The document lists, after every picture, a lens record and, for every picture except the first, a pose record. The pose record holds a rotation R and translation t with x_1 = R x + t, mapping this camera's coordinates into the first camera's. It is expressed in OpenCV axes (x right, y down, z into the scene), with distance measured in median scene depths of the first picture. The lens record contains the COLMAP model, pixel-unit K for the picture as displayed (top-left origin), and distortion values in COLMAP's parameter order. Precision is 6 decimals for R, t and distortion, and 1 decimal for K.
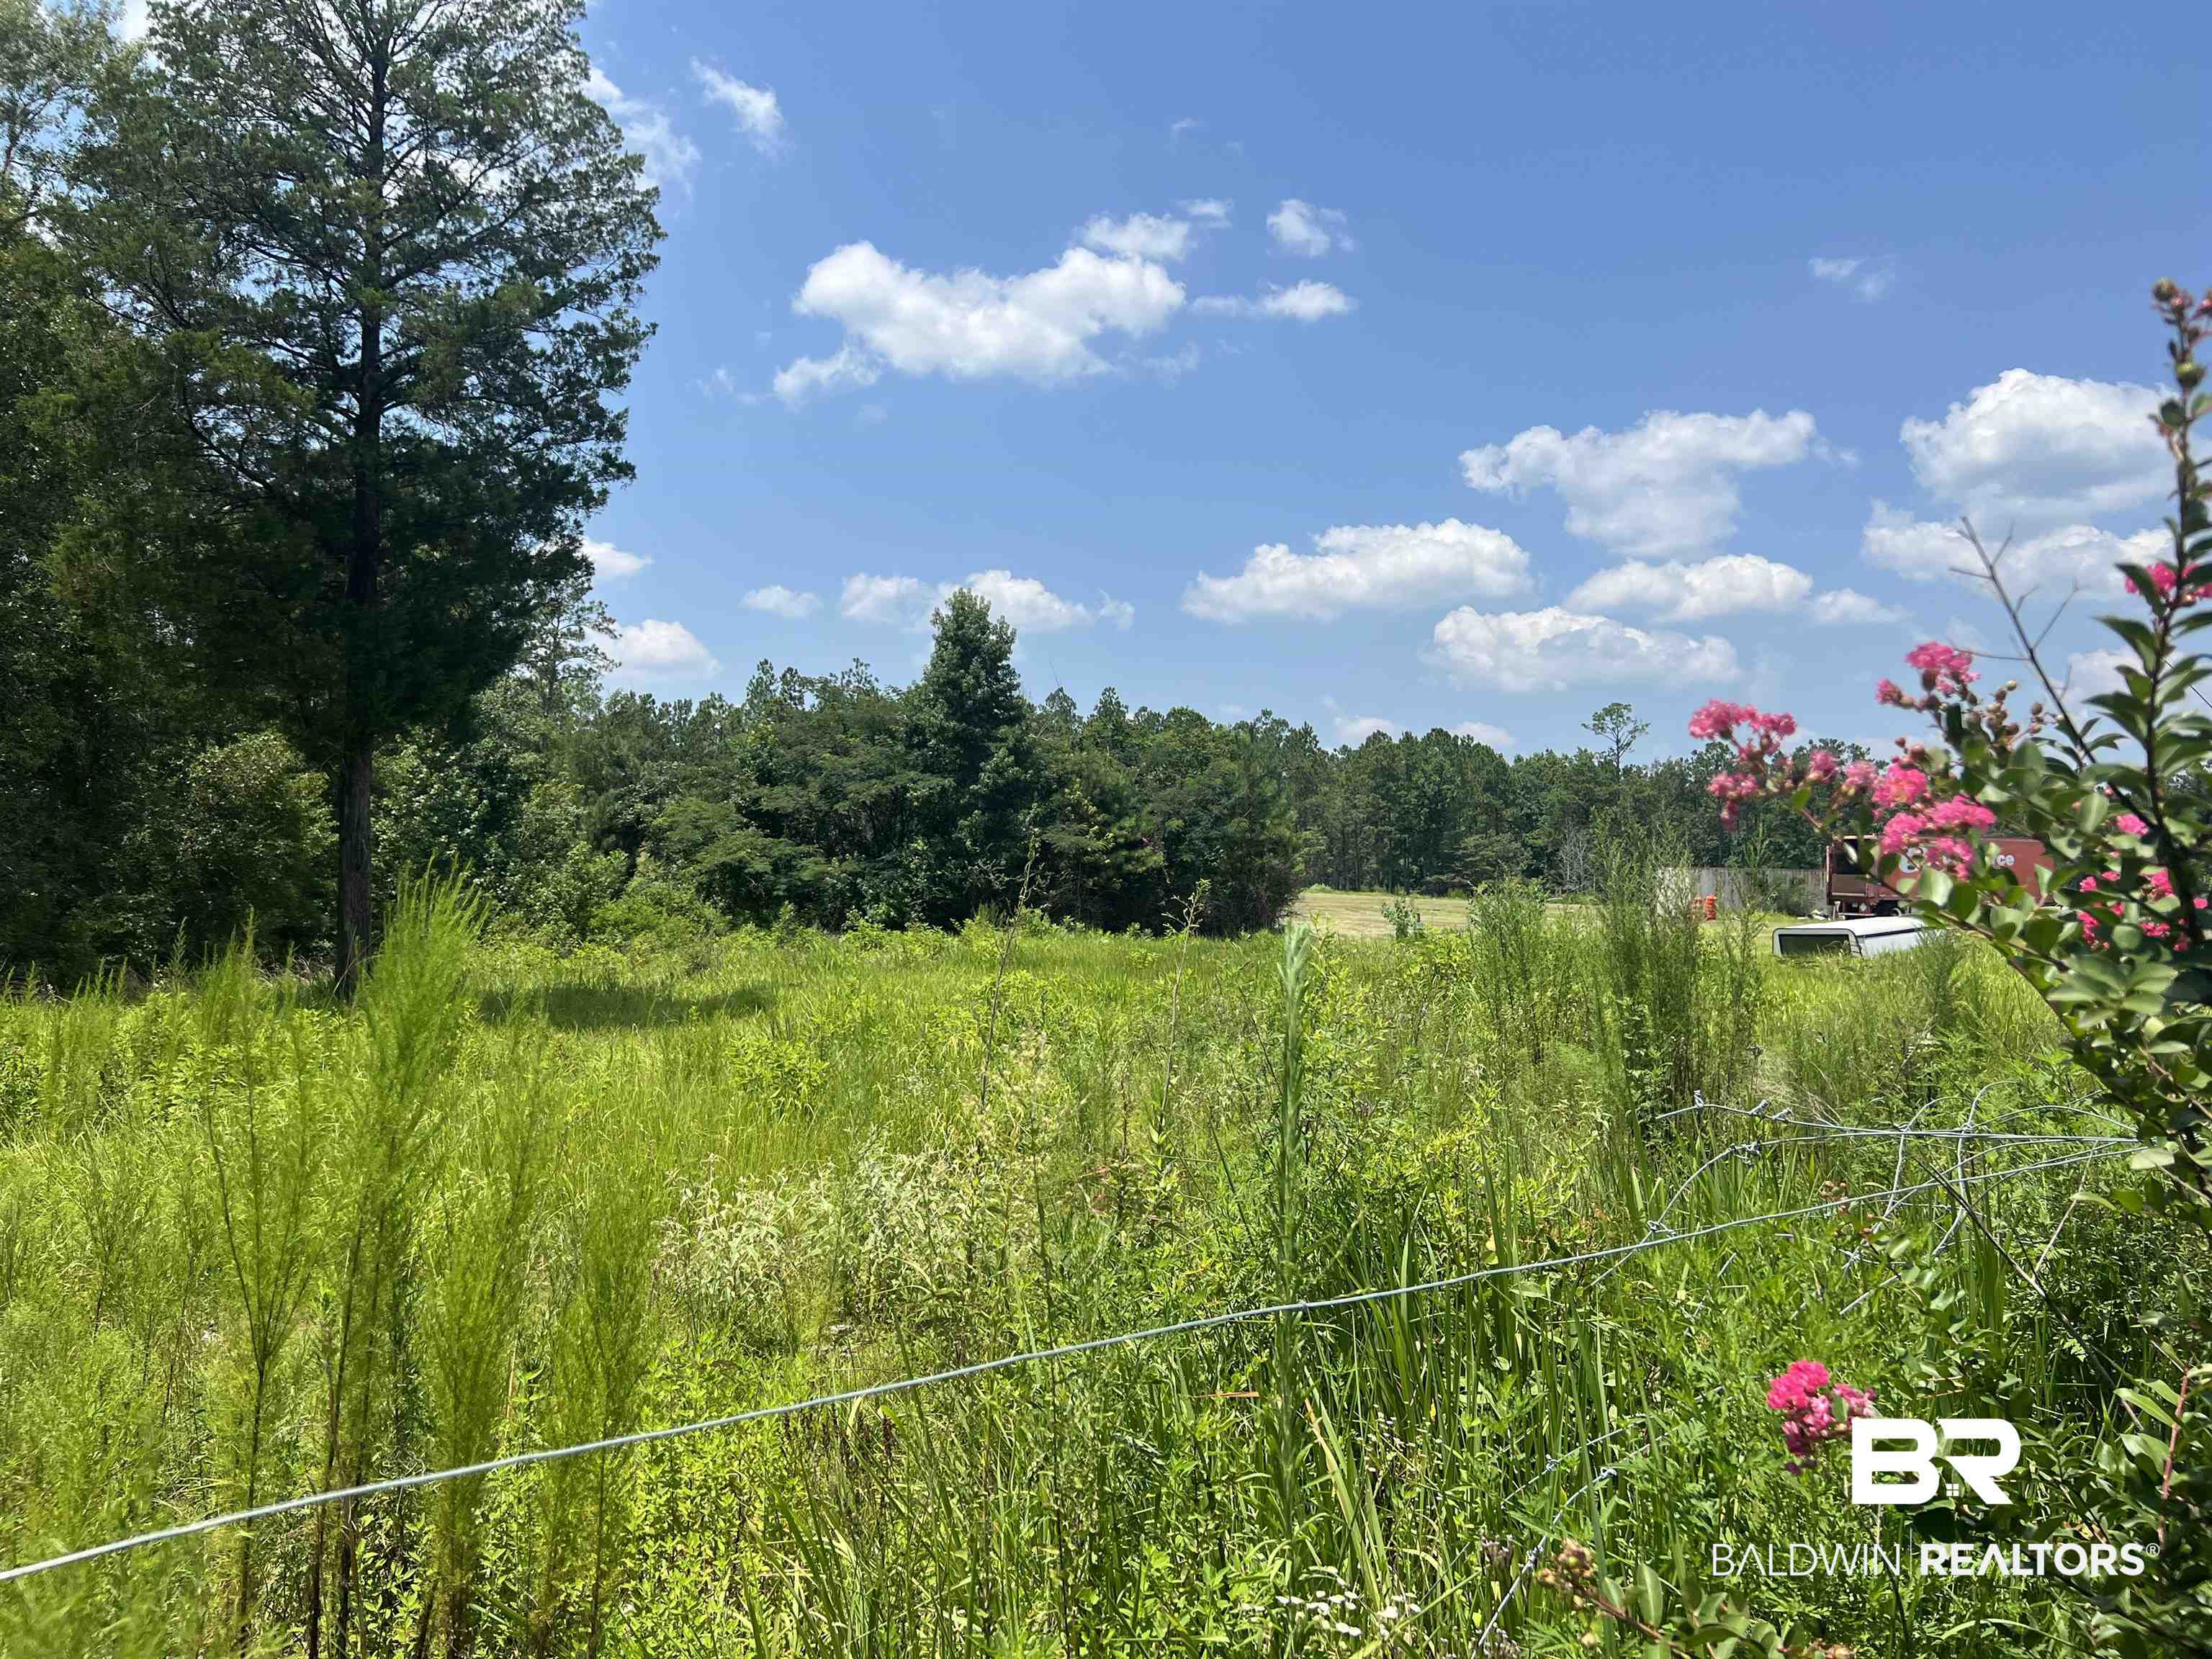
lens RADIAL K [[1662.5, 0, 1088.1], [0, 1662.5, 806.4], [0, 0, 1]] dist [0.085922, -0.130744]
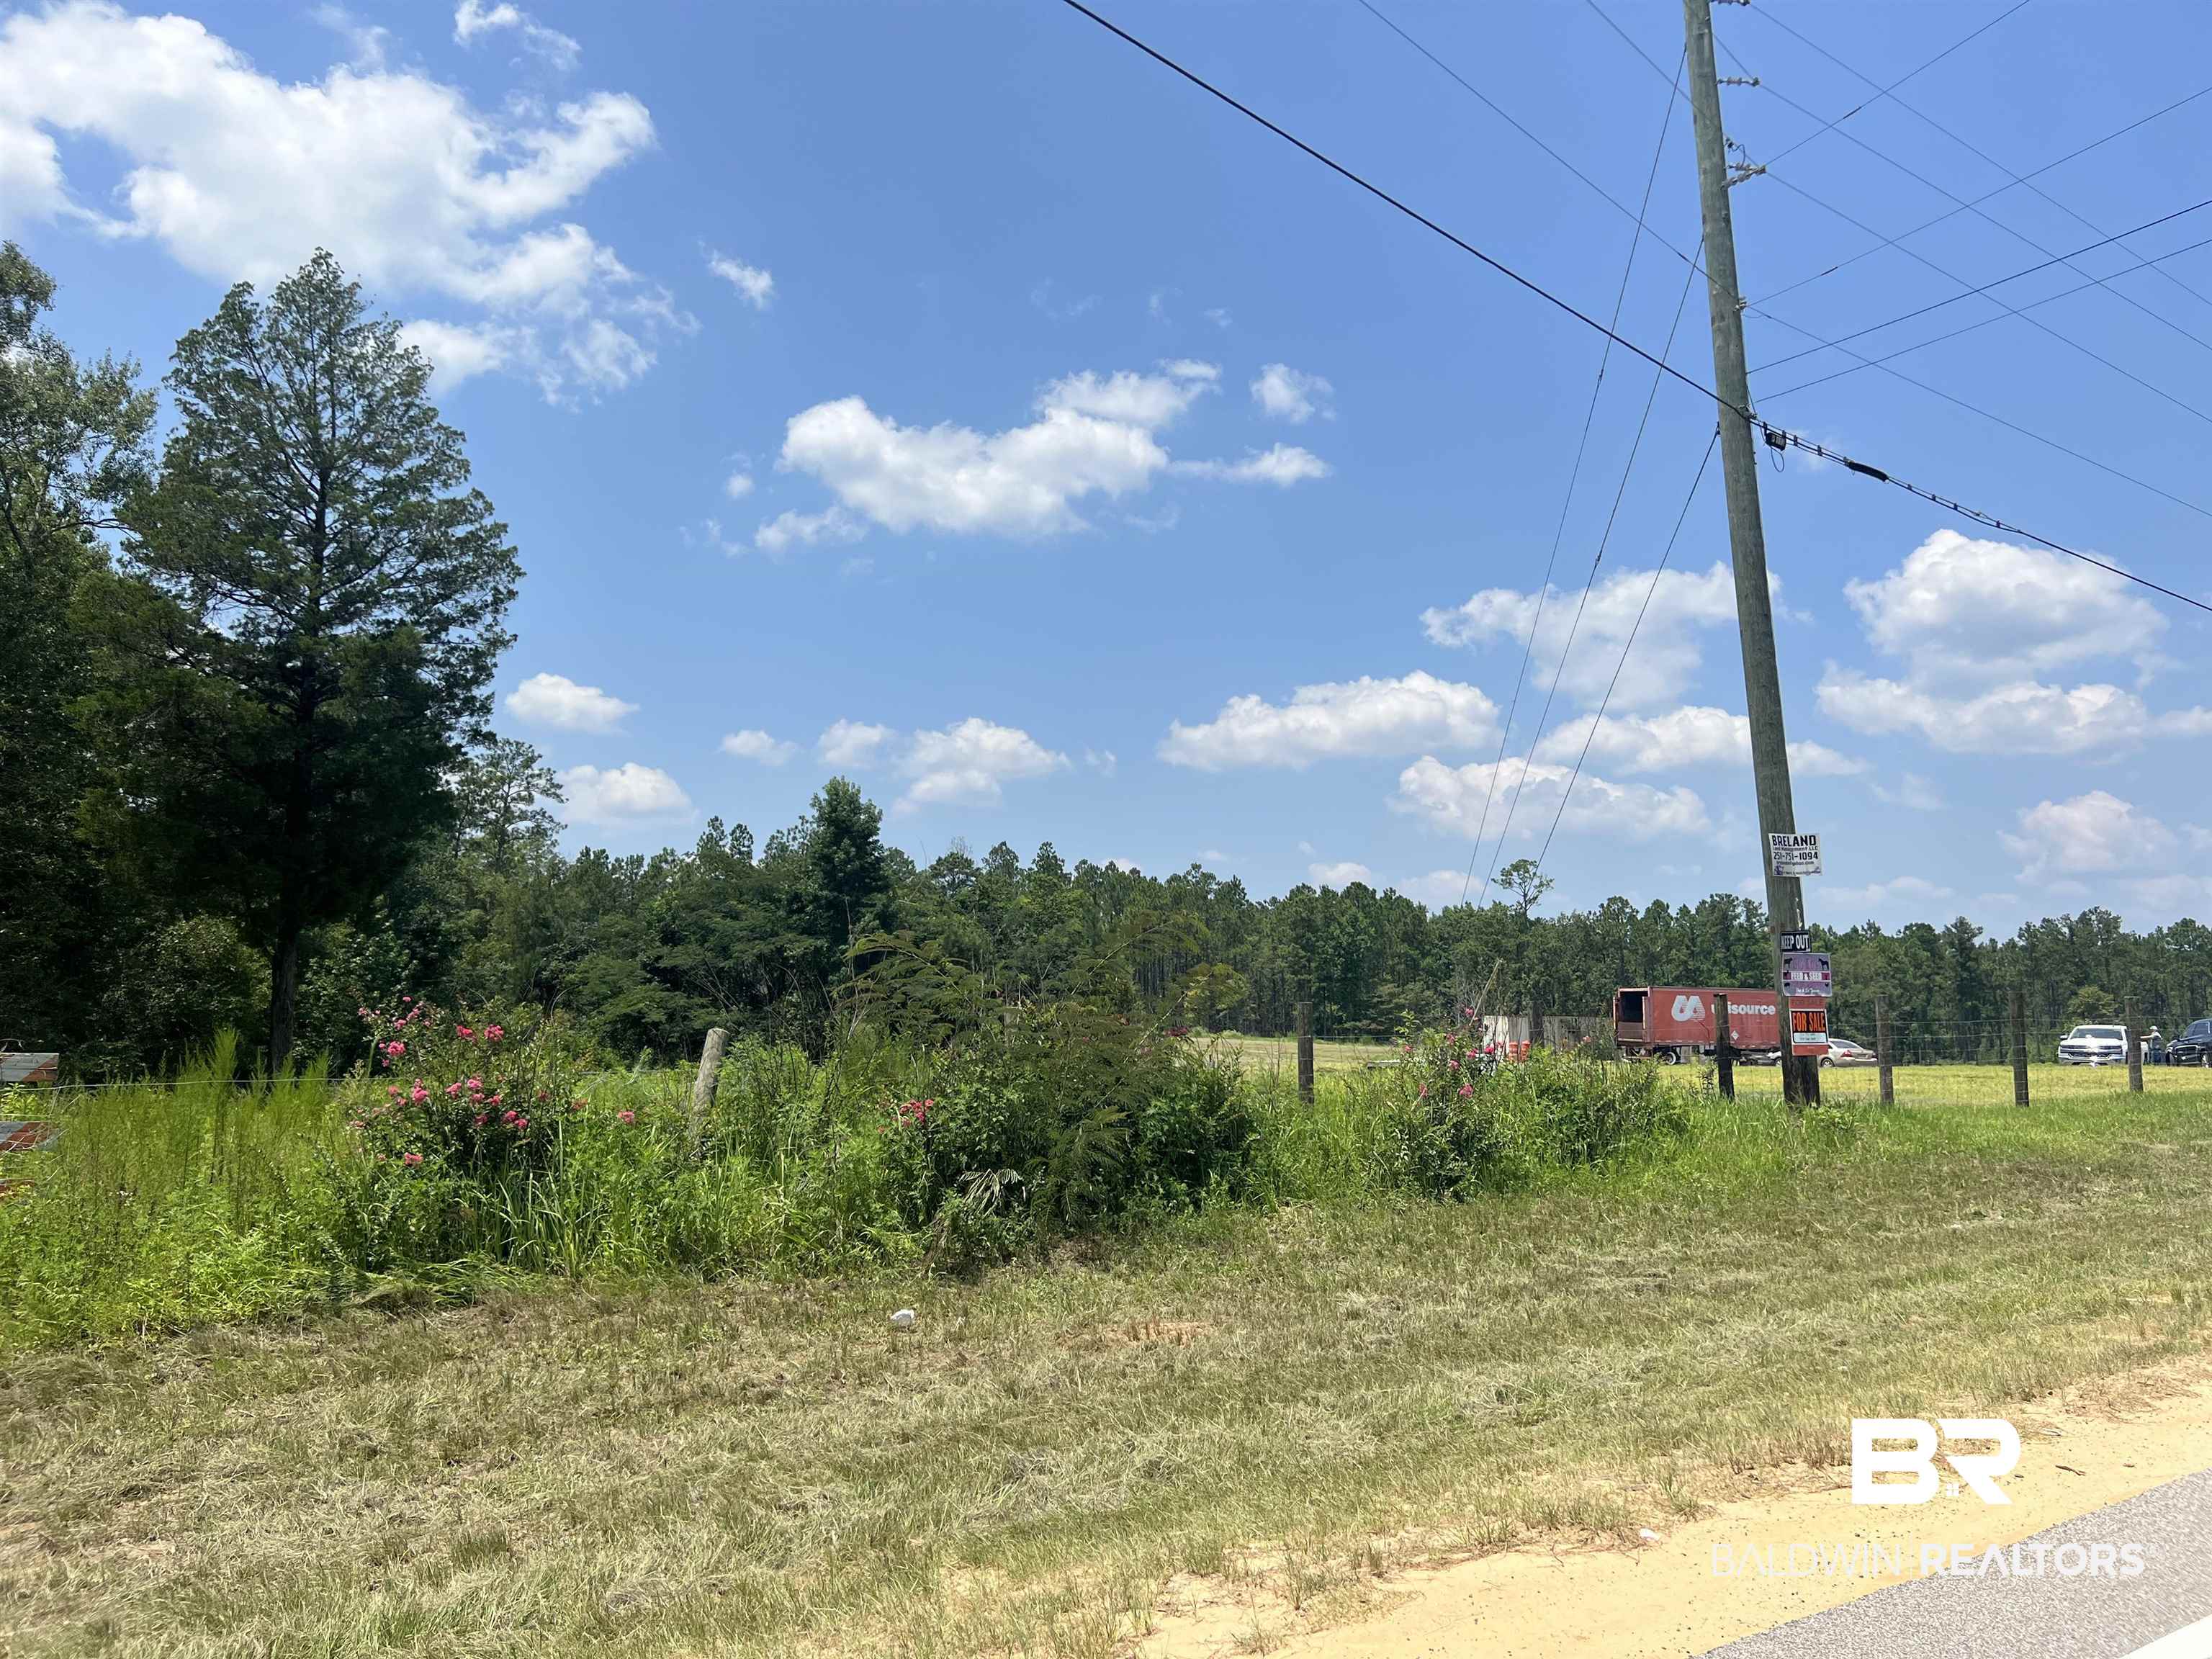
lens RADIAL K [[1672.1, 0, 1120.9], [0, 1672.1, 818.5], [0, 0, 1]] dist [0.060880, -0.064916]
pose [[0.999541, 0.002791, 0.030168, 0.092229], [-0.000376, 0.996814, -0.079766, -0.008193], [-0.030295, 0.079718, 0.996357, -0.184861]]
